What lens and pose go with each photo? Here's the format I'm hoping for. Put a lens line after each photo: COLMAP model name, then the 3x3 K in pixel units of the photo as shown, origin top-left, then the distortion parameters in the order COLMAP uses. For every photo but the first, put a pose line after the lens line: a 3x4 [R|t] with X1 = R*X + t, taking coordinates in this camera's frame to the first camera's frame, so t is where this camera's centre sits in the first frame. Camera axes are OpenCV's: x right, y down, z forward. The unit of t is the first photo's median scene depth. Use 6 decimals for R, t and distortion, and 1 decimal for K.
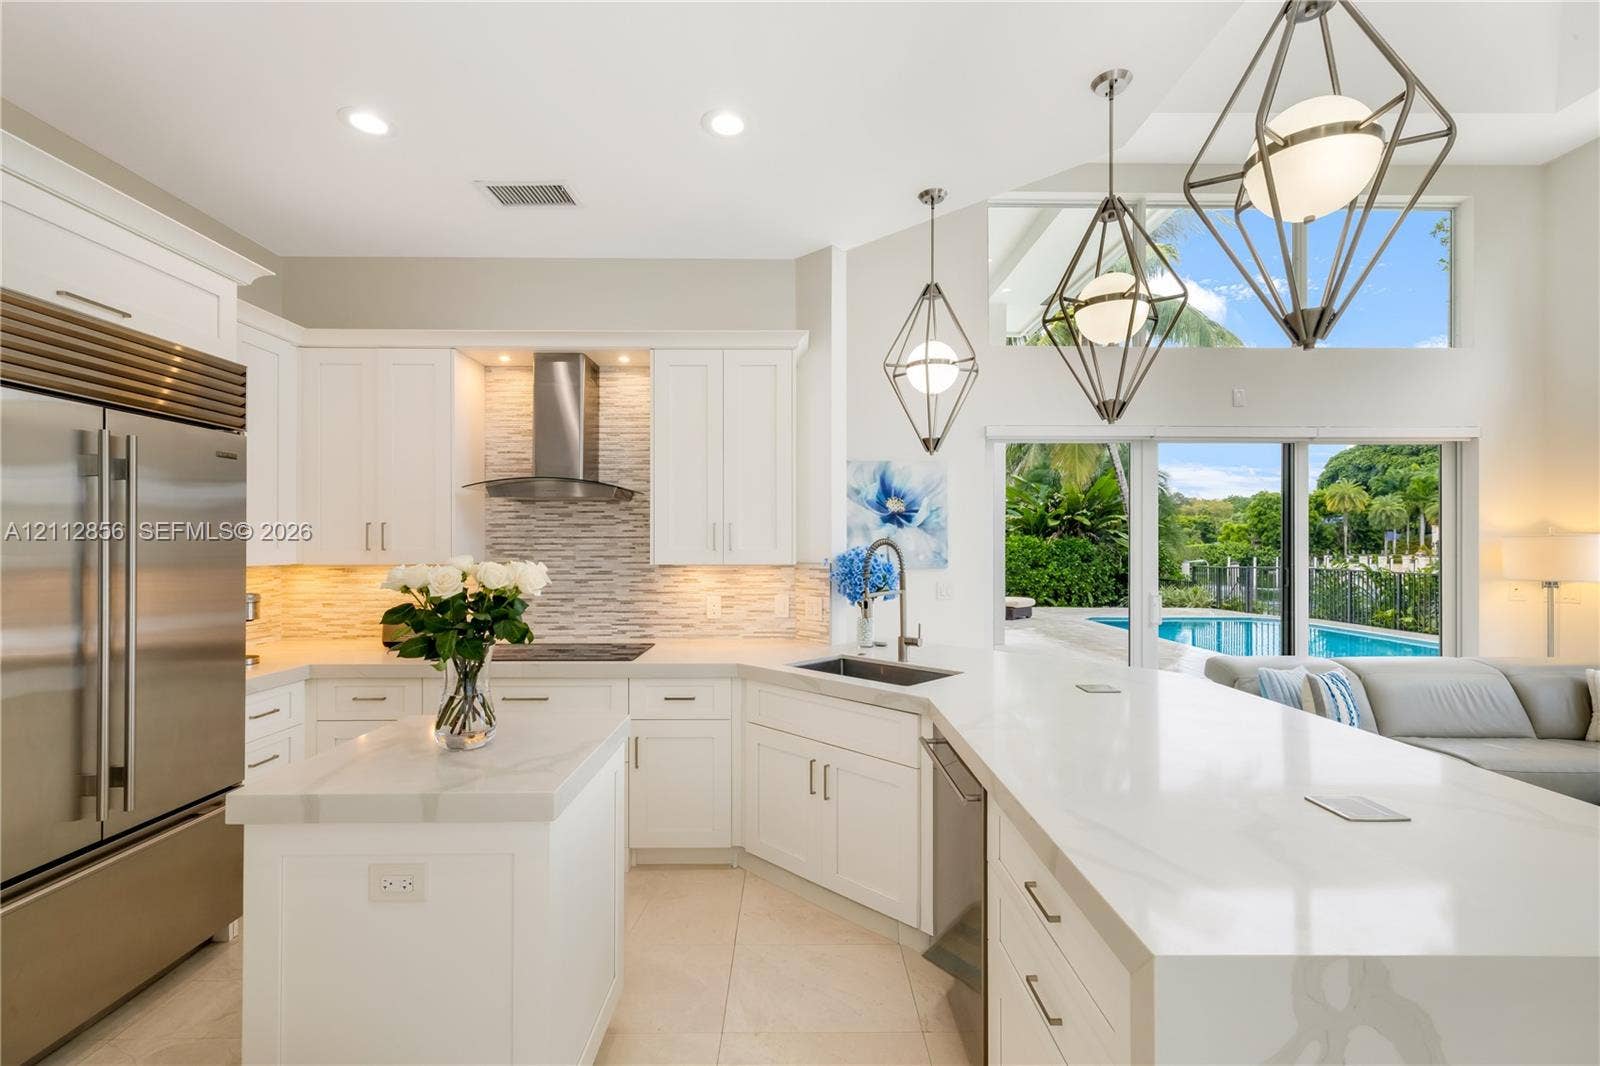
lens RADIAL K [[697.5, 0, 789.6], [0, 697.5, 549.5], [0, 0, 1]] dist [0.000699, 0.000675]
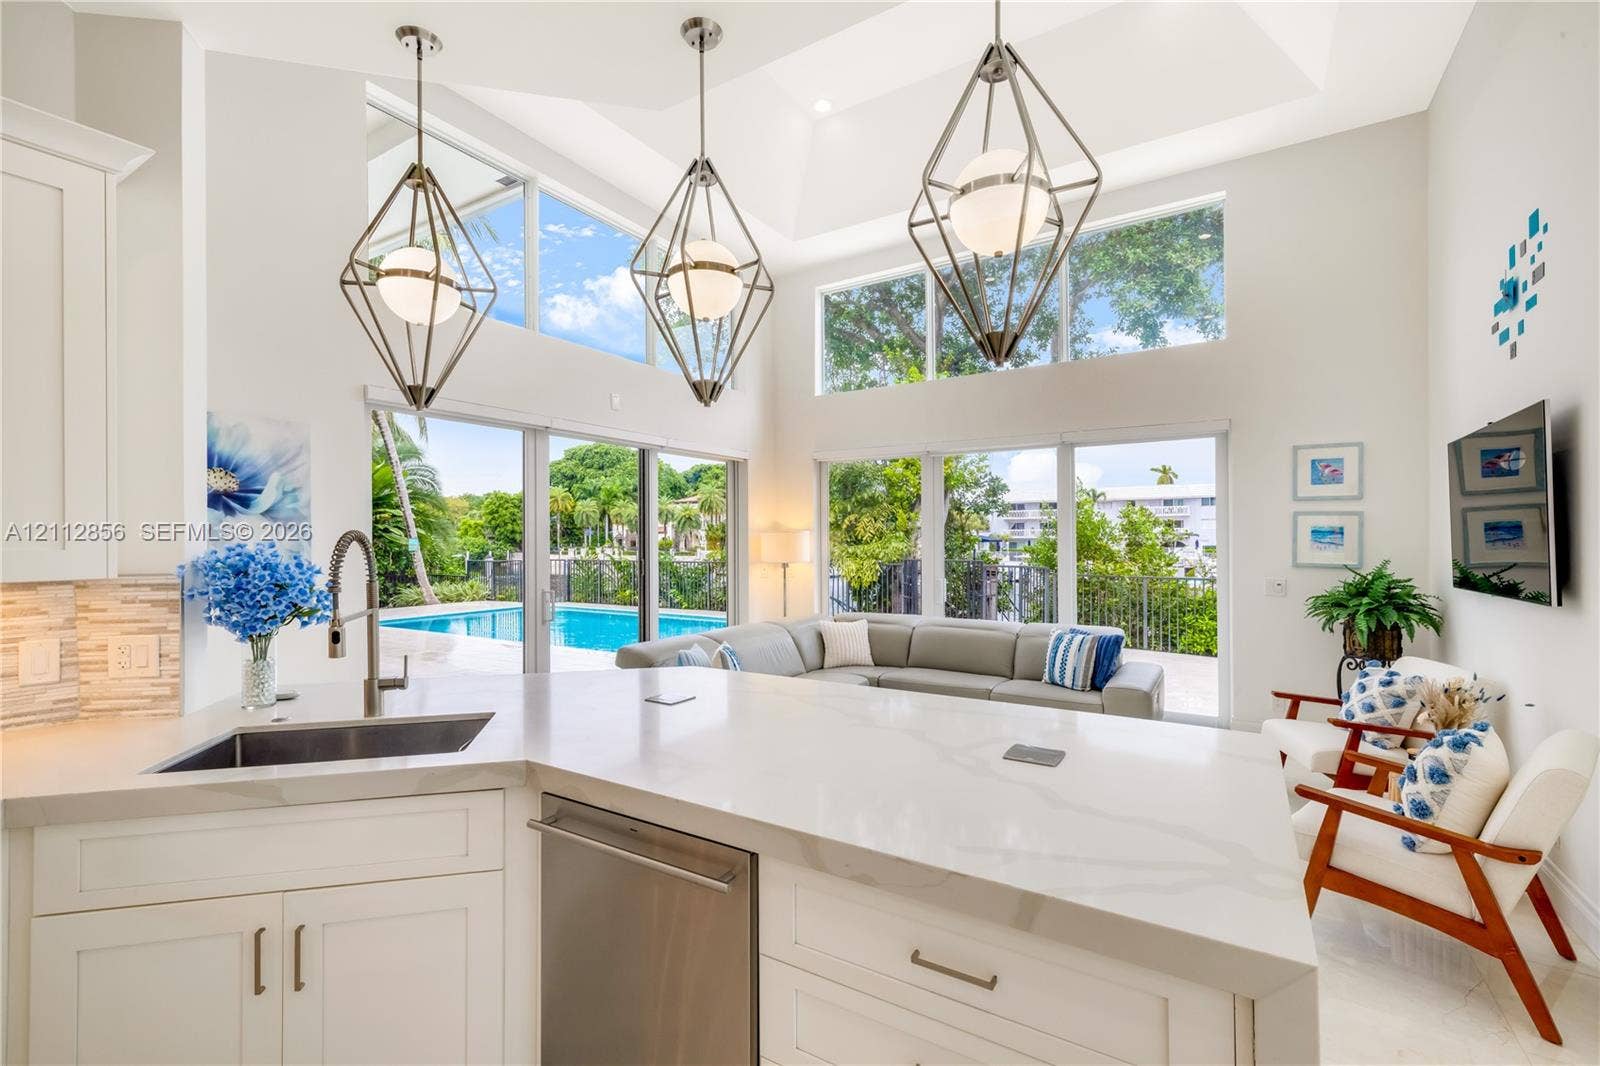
lens RADIAL K [[697.5, 0, 794.6], [0, 697.5, 534.9], [0, 0, 1]] dist [0.000699, 0.000675]
pose [[0.533554, 0.000203, 0.845766, -0.041306], [0.011995, 0.999898, -0.007806, -0.000311], [-0.845681, 0.014310, 0.533497, 0.069059]]
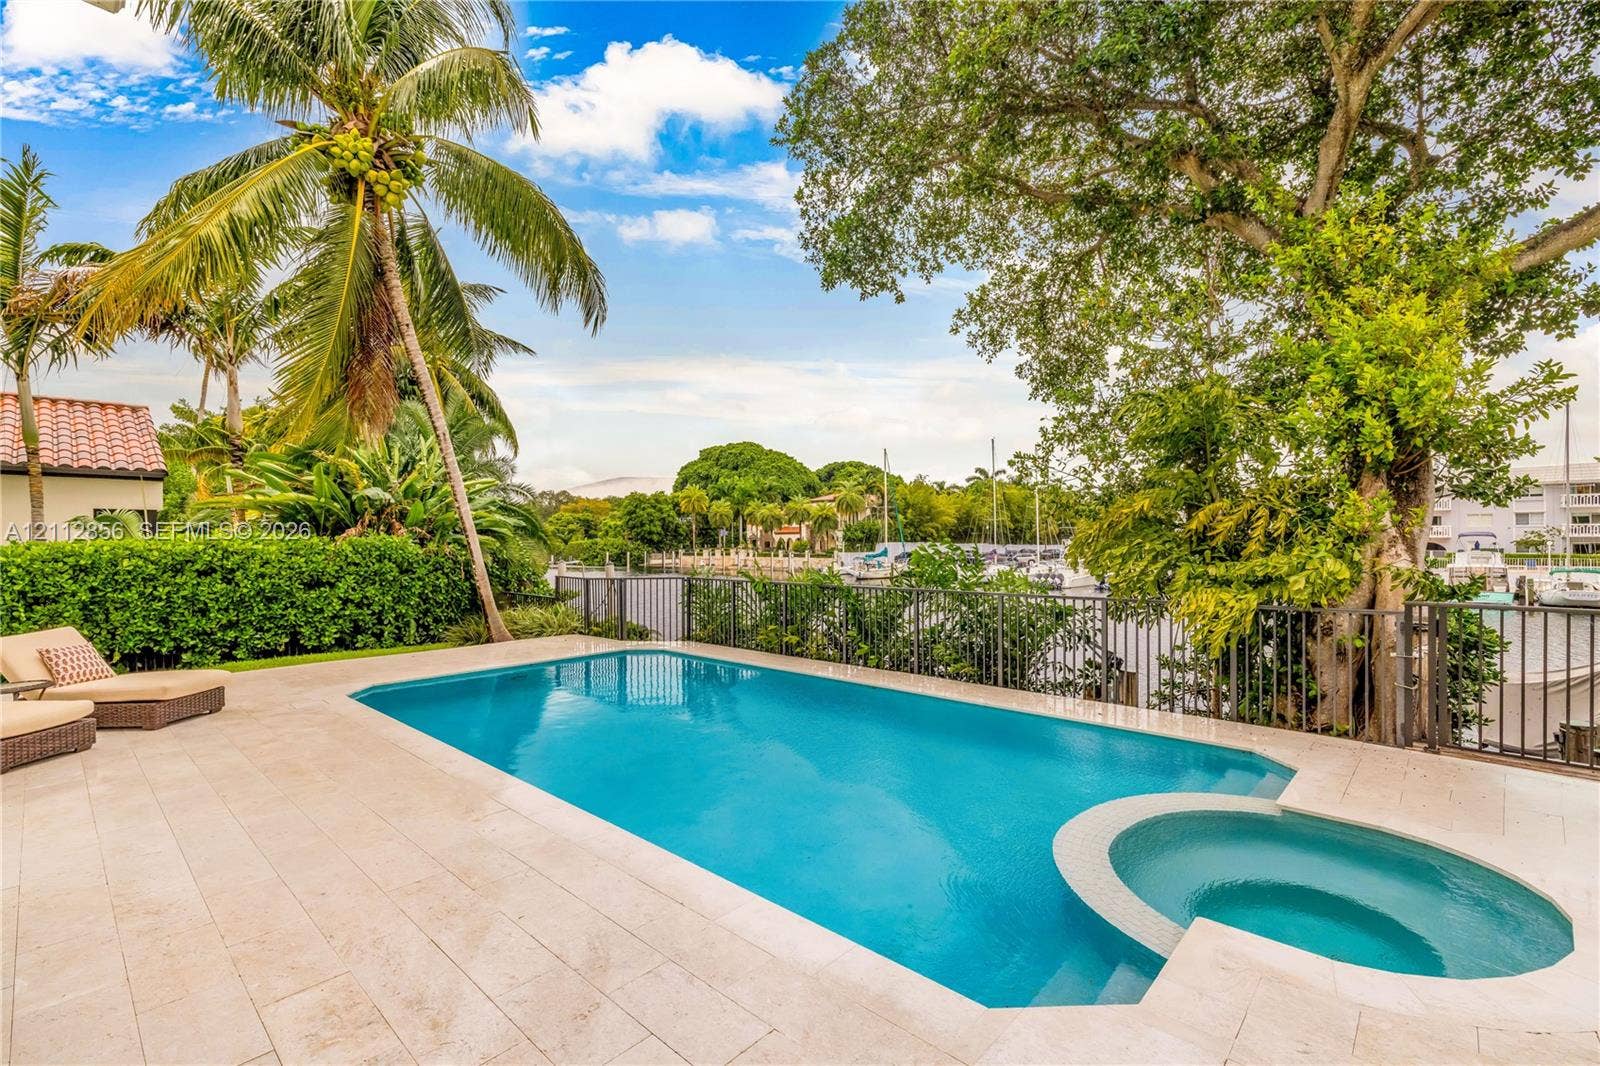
lens RADIAL K [[697.5, 0, 804.4], [0, 697.5, 536.1], [0, 0, 1]] dist [0.000699, 0.000675]
pose [[0.670450, -0.002252, 0.741951, 0.284151], [0.012117, 0.999895, -0.007914, -0.012161], [-0.741856, 0.014296, 0.670407, 0.426432]]
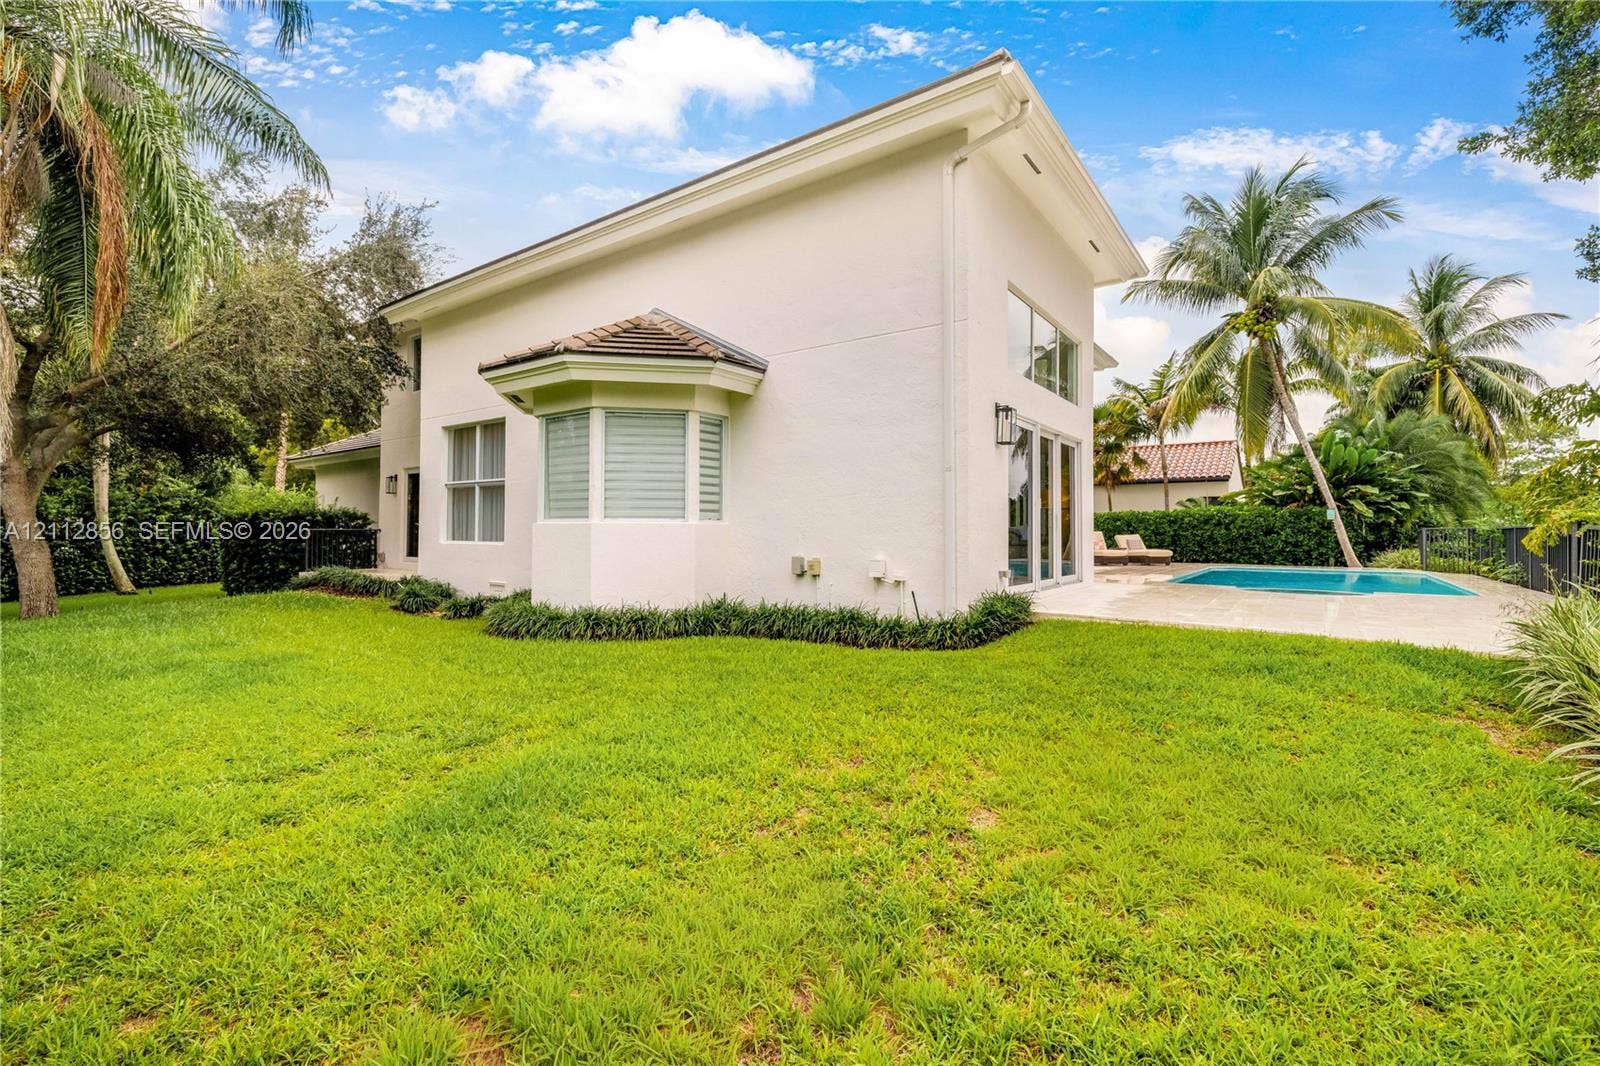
lens RADIAL K [[697.5, 0, 798.6], [0, 697.5, 513.1], [0, 0, 1]] dist [0.000699, 0.000675]
pose [[0.808523, -0.013363, -0.588312, 0.601129], [-0.007222, 0.999442, -0.032627, 0.051595], [0.588420, 0.030628, 0.807975, -0.513268]]
